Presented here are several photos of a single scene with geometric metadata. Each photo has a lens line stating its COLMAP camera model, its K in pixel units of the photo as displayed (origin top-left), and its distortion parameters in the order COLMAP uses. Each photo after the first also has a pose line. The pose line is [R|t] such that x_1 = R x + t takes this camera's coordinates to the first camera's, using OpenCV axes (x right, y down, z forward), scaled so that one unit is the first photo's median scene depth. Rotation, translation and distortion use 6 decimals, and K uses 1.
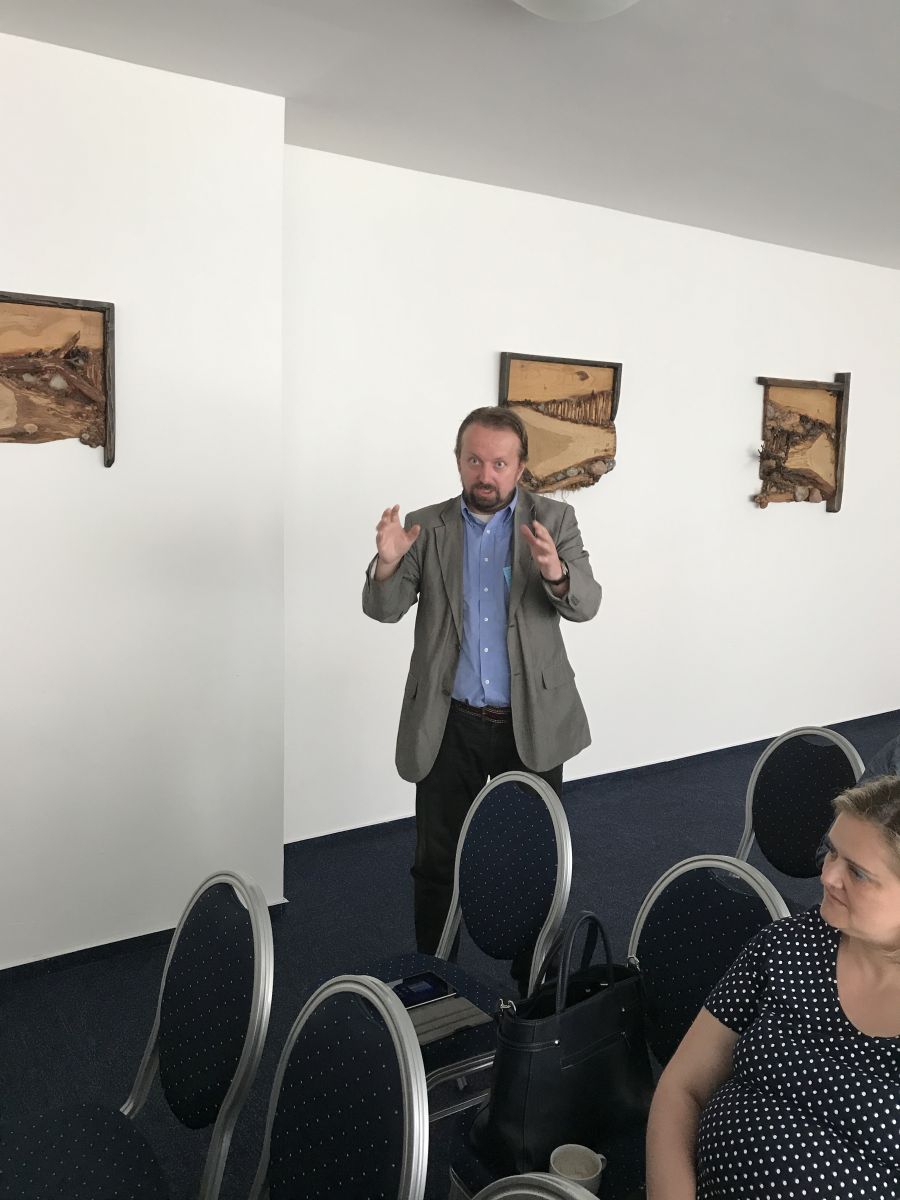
lens RADIAL K [[985.7, 0, 420.1], [0, 985.7, 600.4], [0, 0, 1]] dist [0.065187, -0.238475]
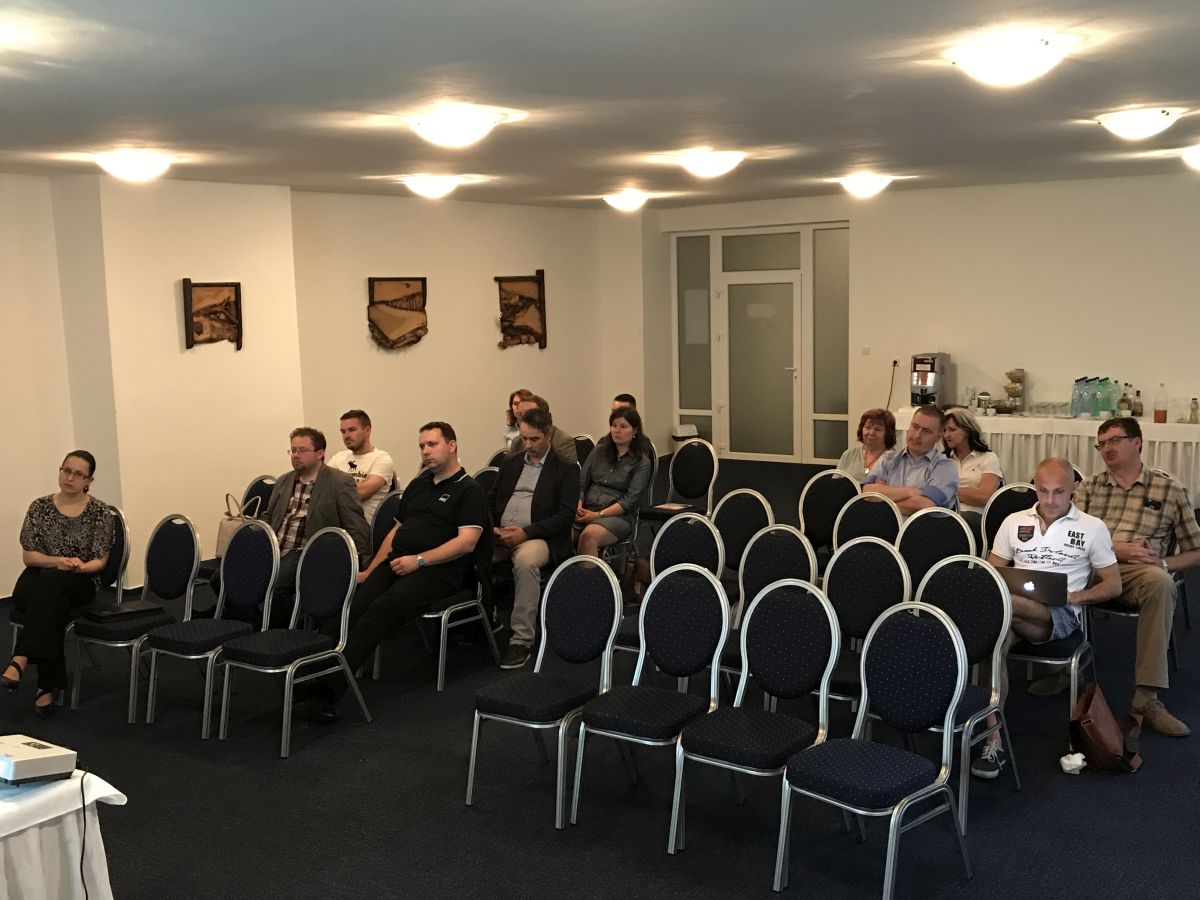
lens RADIAL K [[1242.9, 0, 600.0], [0, 1242.9, 450.0], [0, 0, 1]] dist [0.004668, -0.015661]
pose [[0.916257, -0.093561, 0.389511, -0.442862], [0.099511, 0.995024, 0.004924, 0.108359], [-0.388033, 0.034249, 0.921009, -1.289285]]
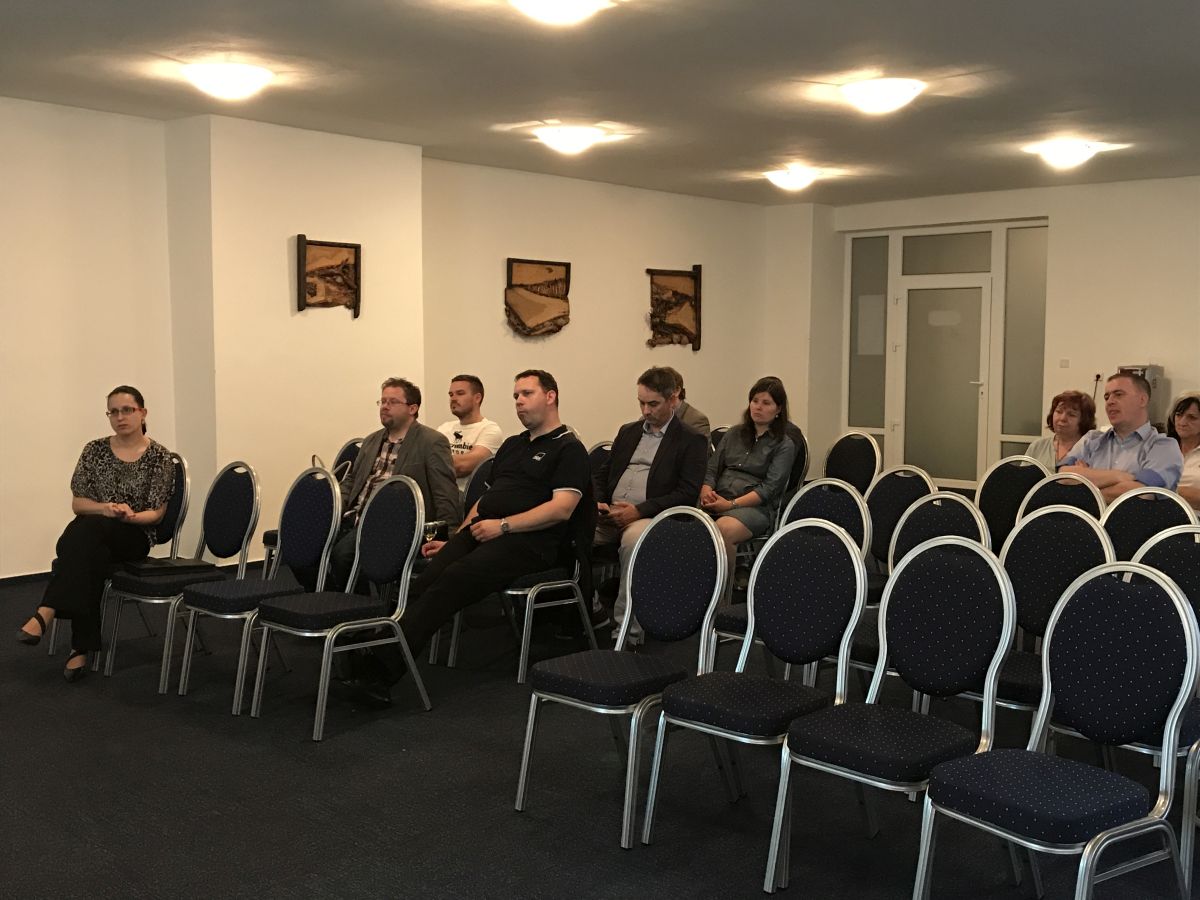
lens RADIAL K [[1252.2, 0, 600.0], [0, 1252.2, 450.0], [0, 0, 1]] dist [0.112243, -0.284961]
pose [[0.964703, -0.035528, 0.260931, -0.333854], [0.049127, 0.997743, -0.045778, 0.193193], [-0.258716, 0.056981, 0.964271, -1.123966]]
